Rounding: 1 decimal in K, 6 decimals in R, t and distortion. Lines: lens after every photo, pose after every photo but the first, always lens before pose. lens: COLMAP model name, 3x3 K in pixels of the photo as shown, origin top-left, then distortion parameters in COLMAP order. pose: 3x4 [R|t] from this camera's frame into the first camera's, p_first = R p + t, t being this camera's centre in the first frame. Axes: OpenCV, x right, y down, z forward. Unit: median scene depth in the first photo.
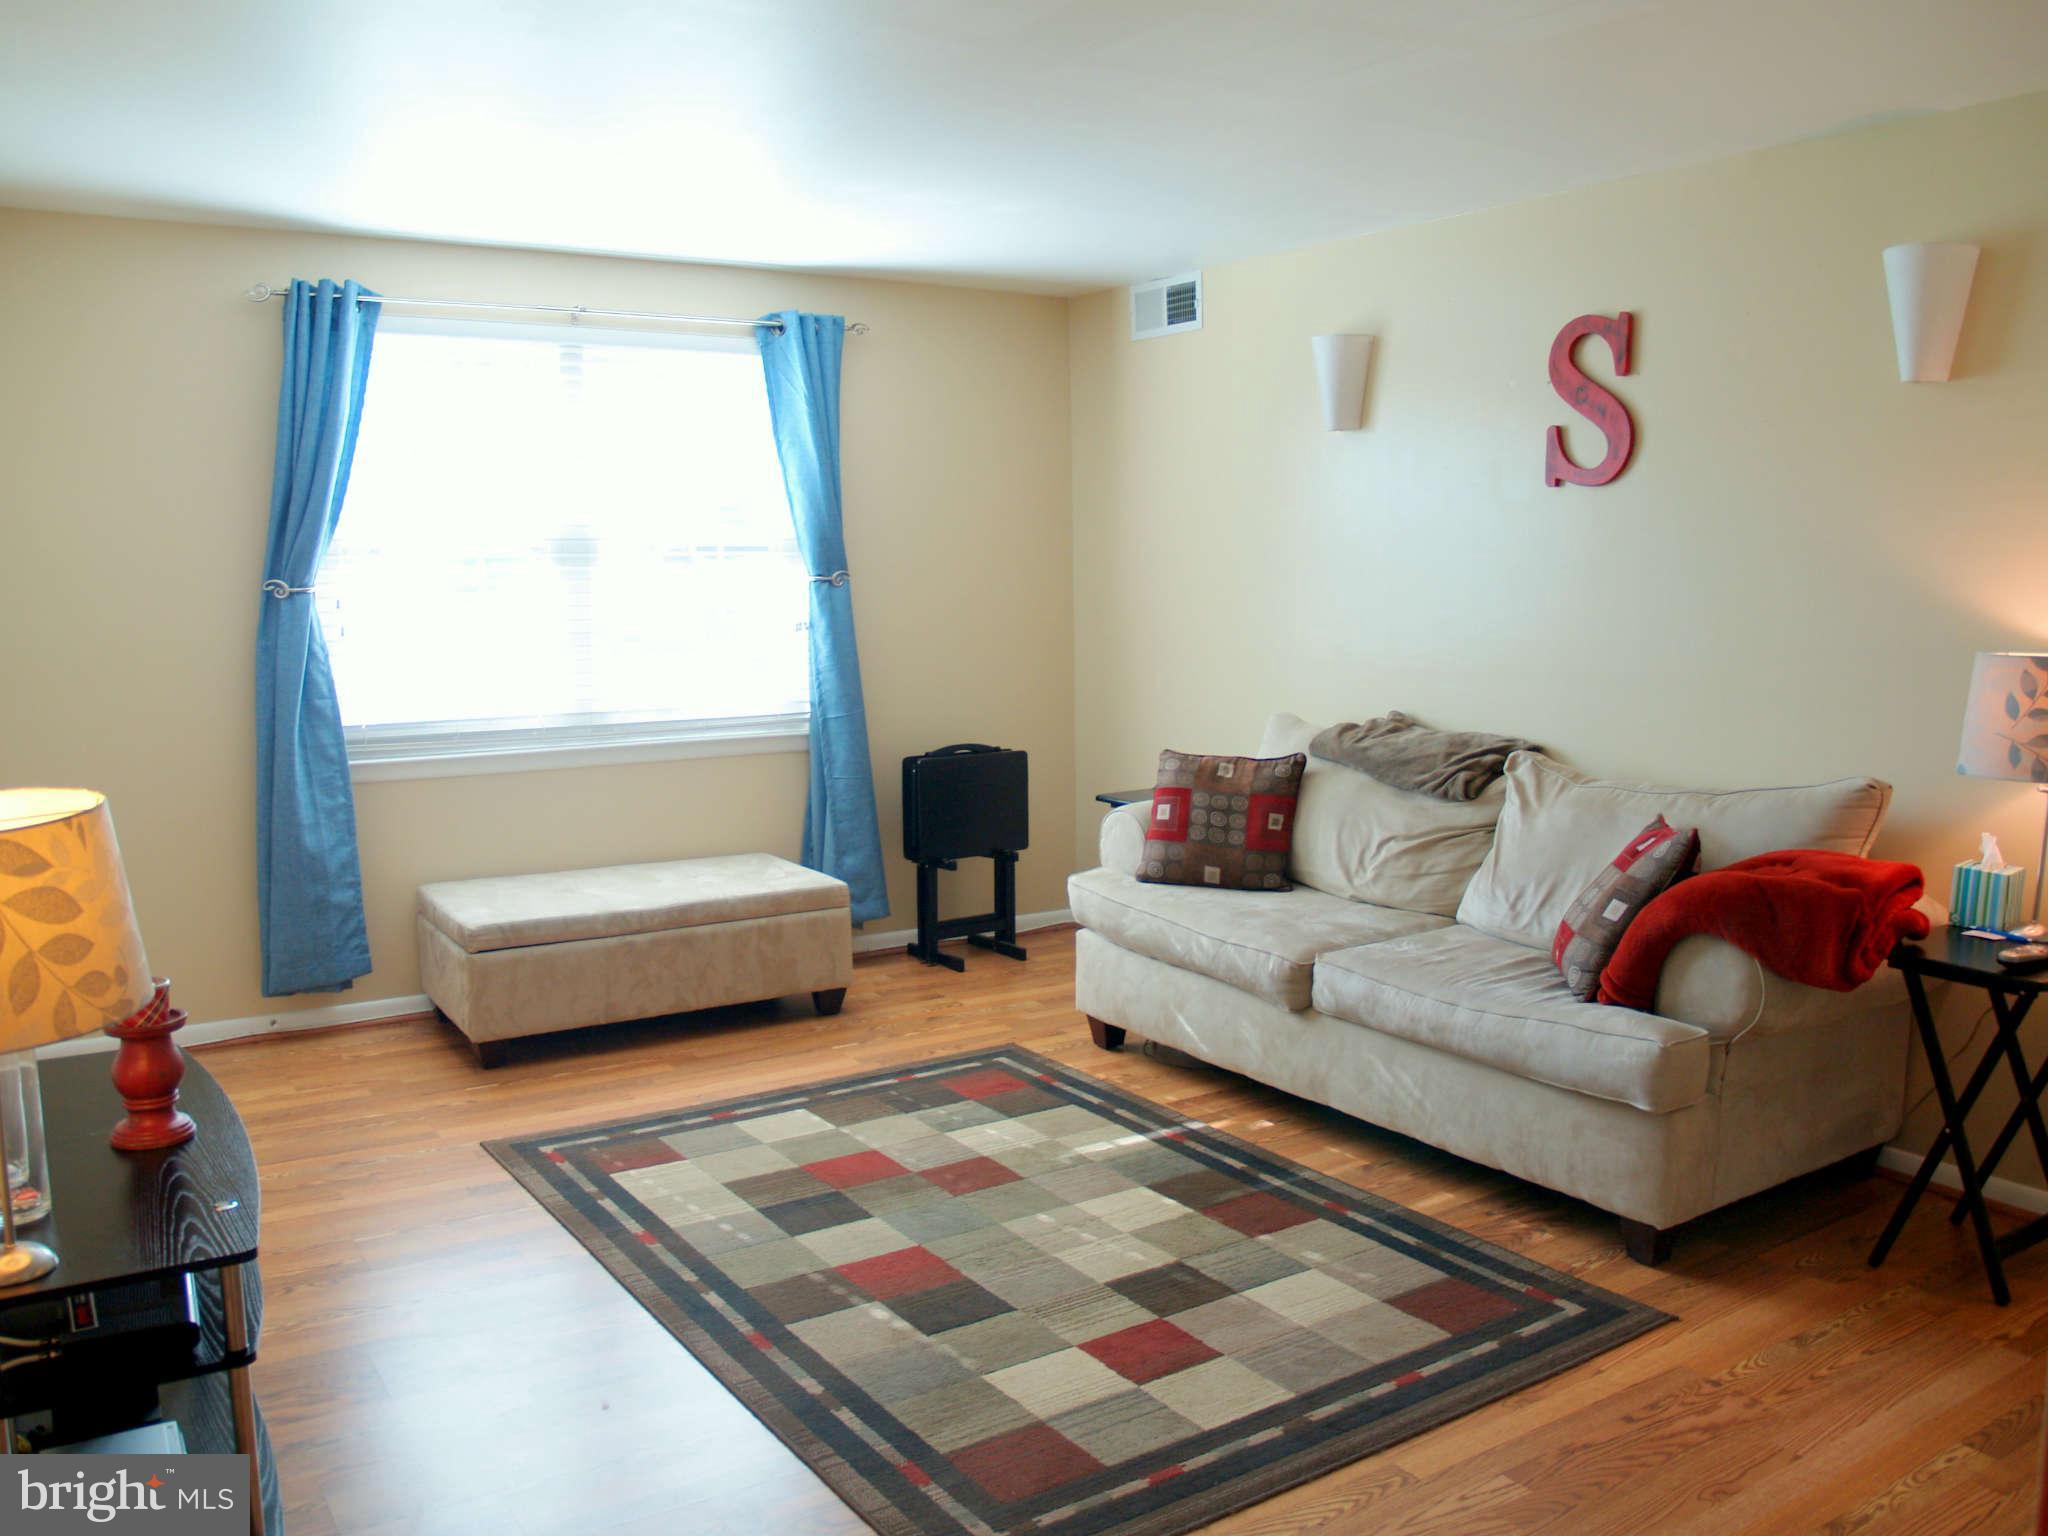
lens RADIAL K [[1675.9, 0, 1021.2], [0, 1675.9, 768.4], [0, 0, 1]] dist [-0.135150, 0.090216]
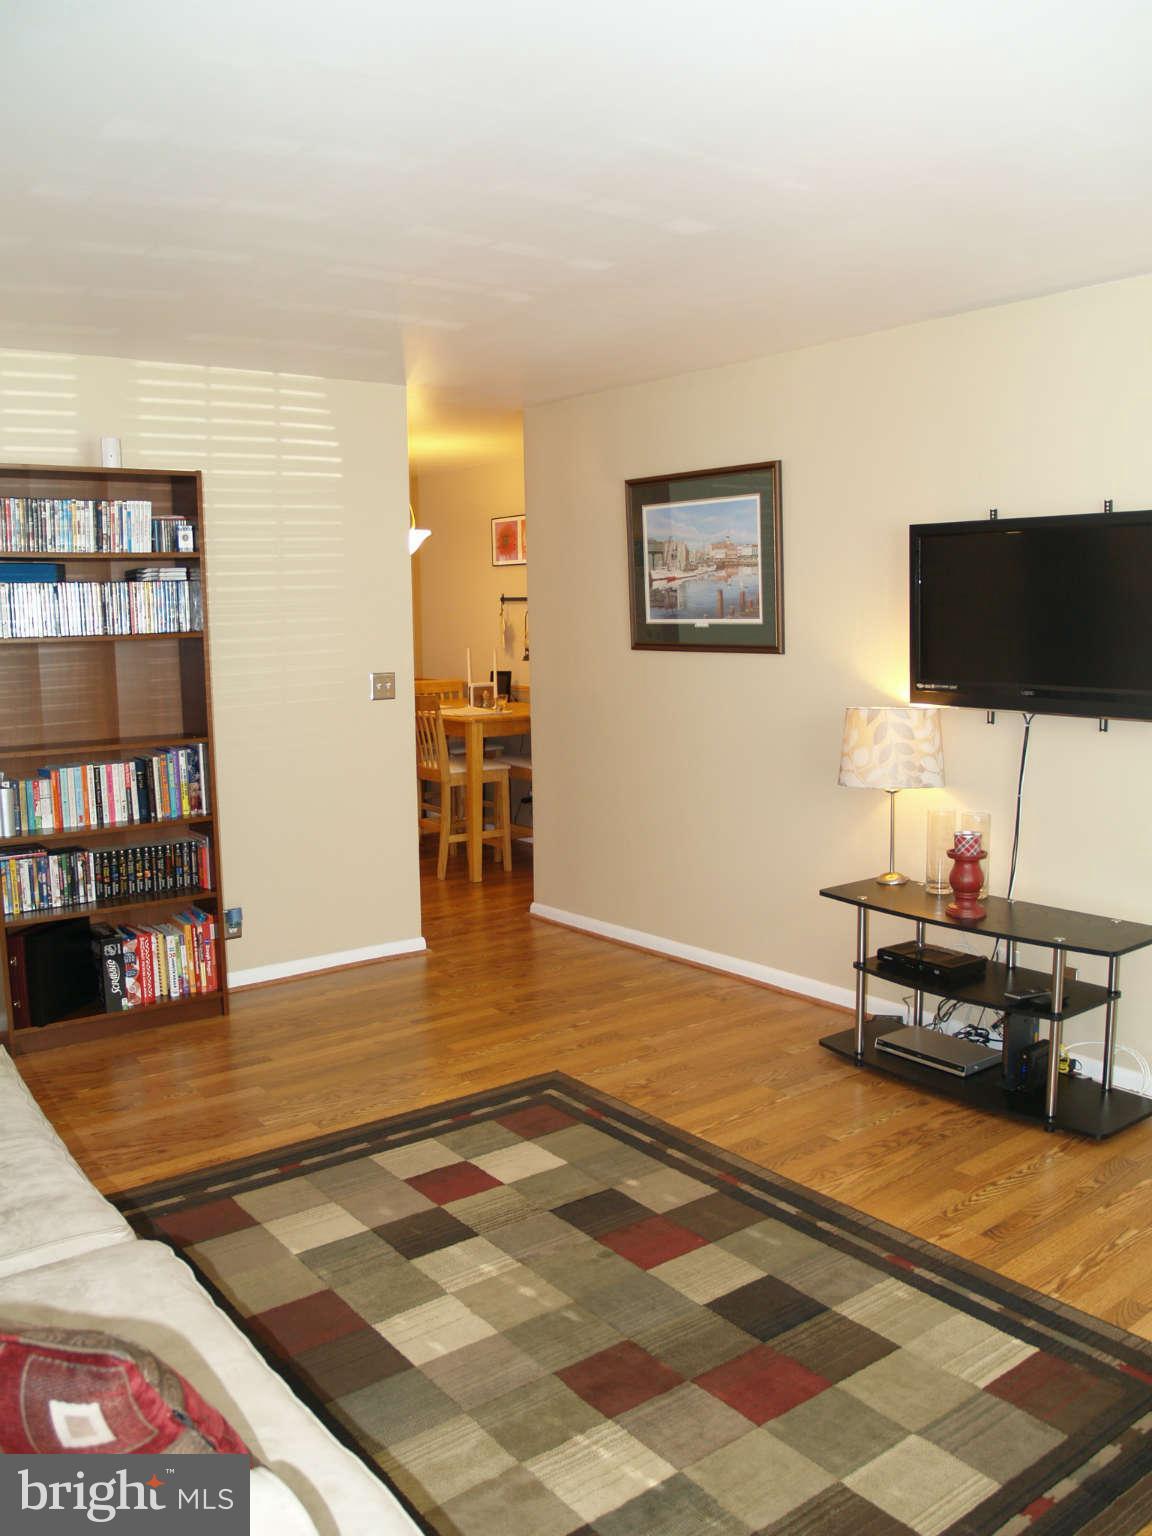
lens RADIAL K [[1252.6, 0, 576.0], [0, 1252.6, 768.0], [0, 0, 1]] dist [-0.136161, 0.092429]
pose [[-0.997801, 0.024496, -0.061582, 0.020455], [0.008526, 0.968910, 0.247267, -0.184154], [0.065724, 0.246198, -0.966989, 1.380498]]
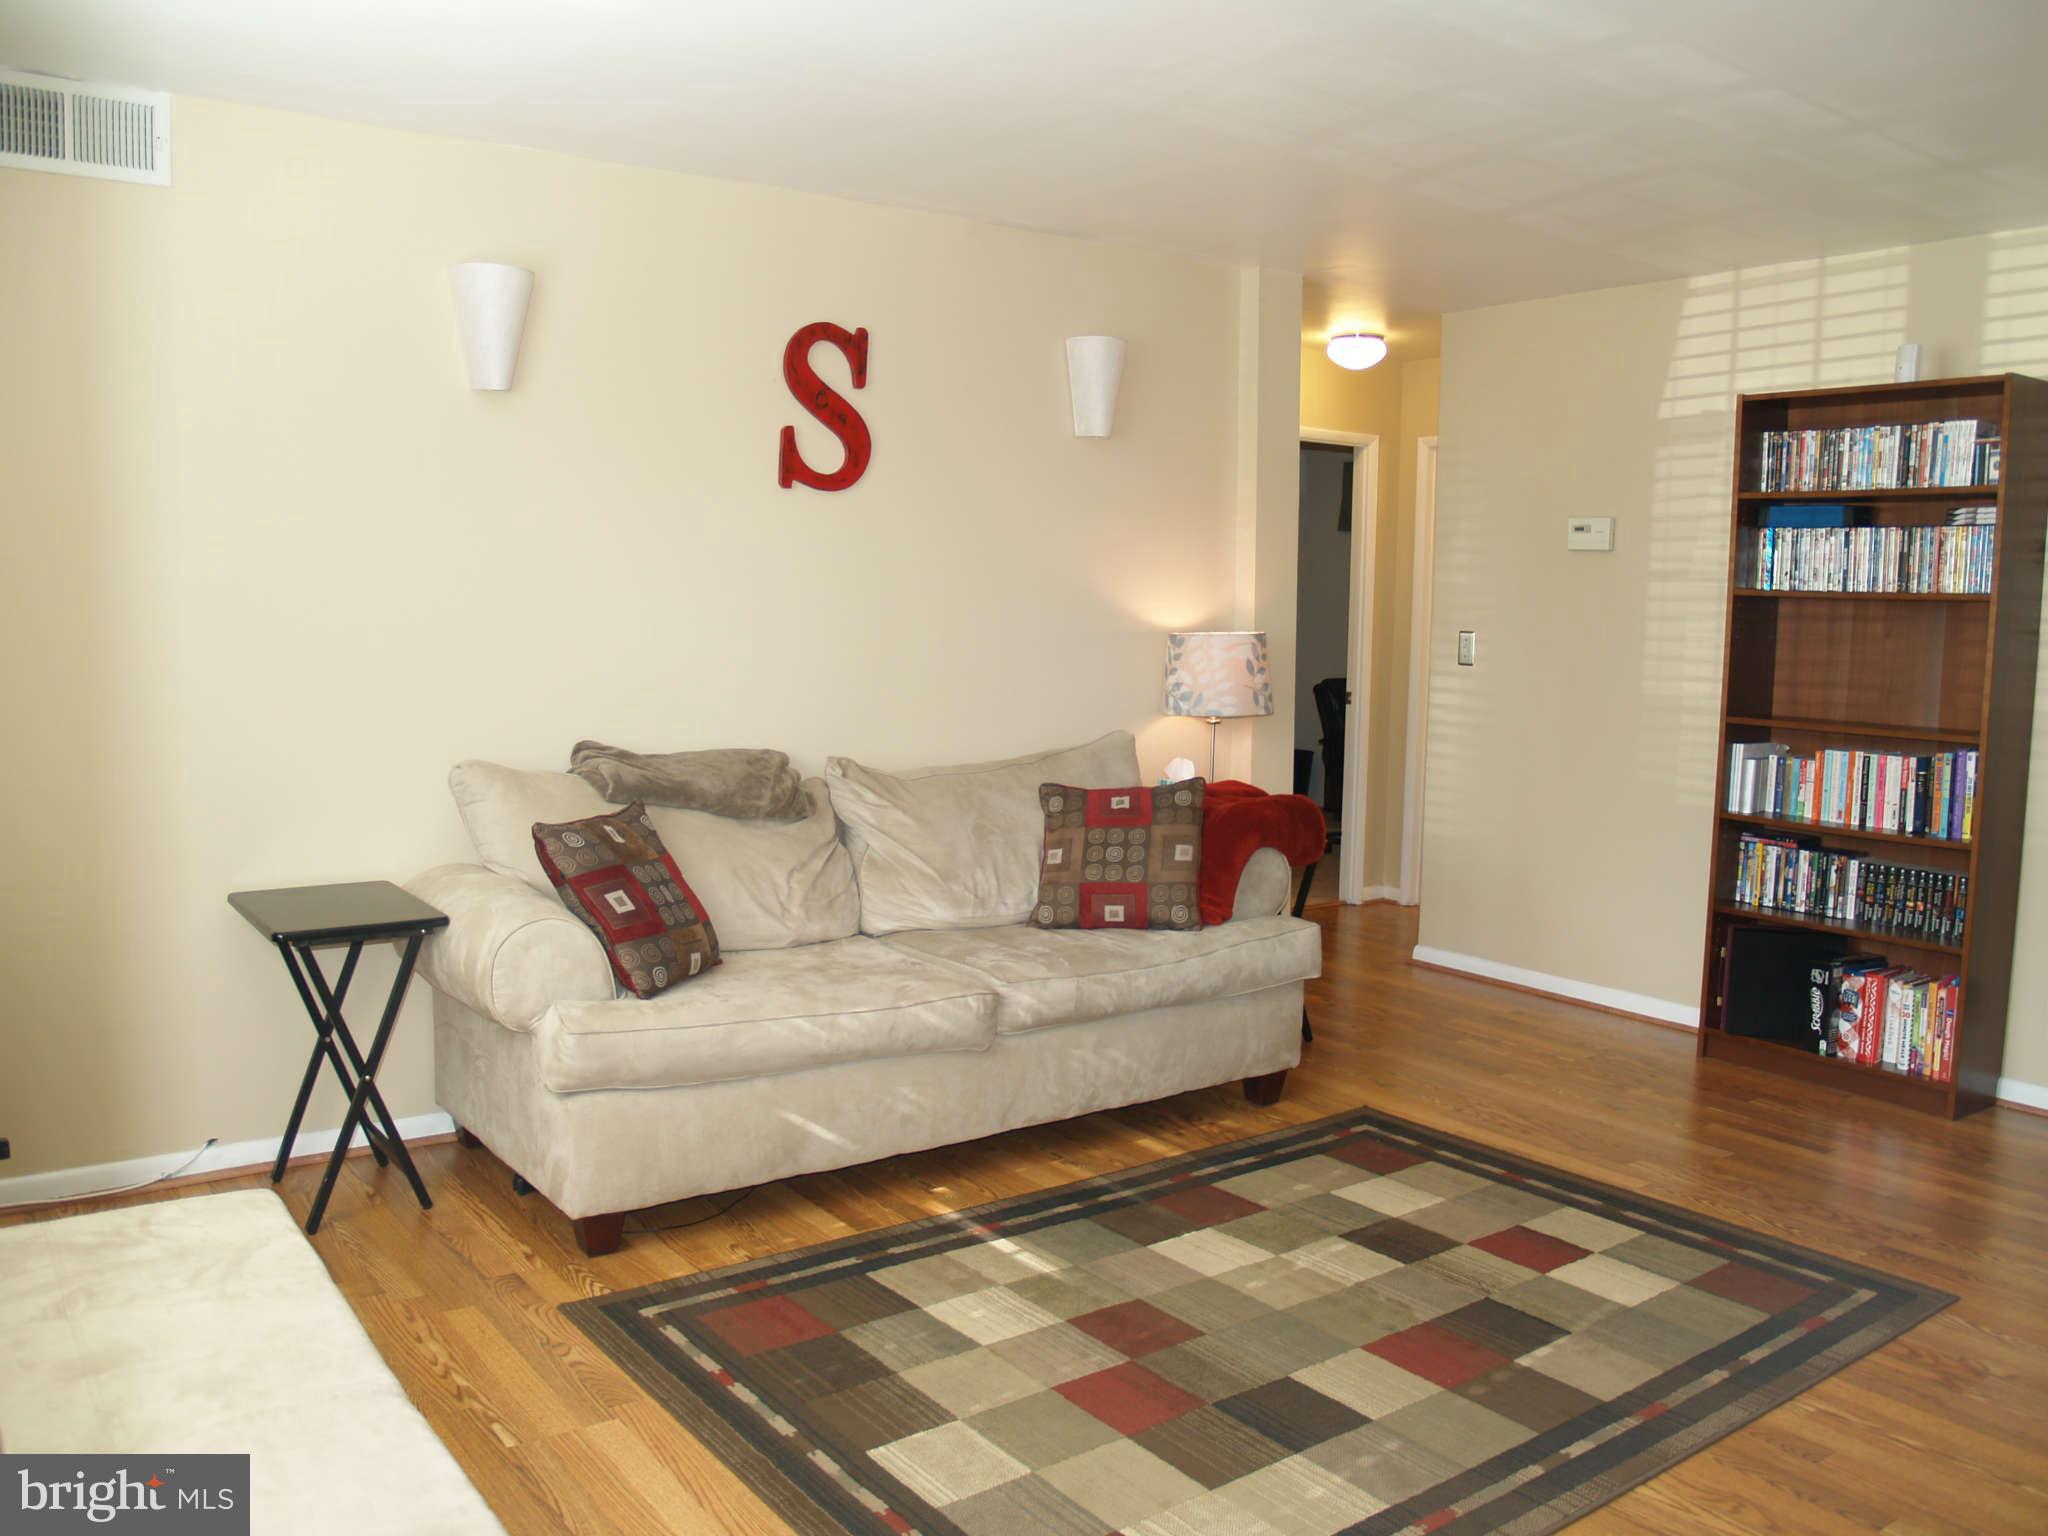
lens RADIAL K [[1675.9, 0, 1021.2], [0, 1675.9, 768.4], [0, 0, 1]] dist [-0.135150, 0.090216]
pose [[-0.052055, -0.102330, 0.993387, -0.719148], [0.105608, 0.988594, 0.107371, -0.102097], [-0.993044, 0.110498, -0.040655, 0.964697]]
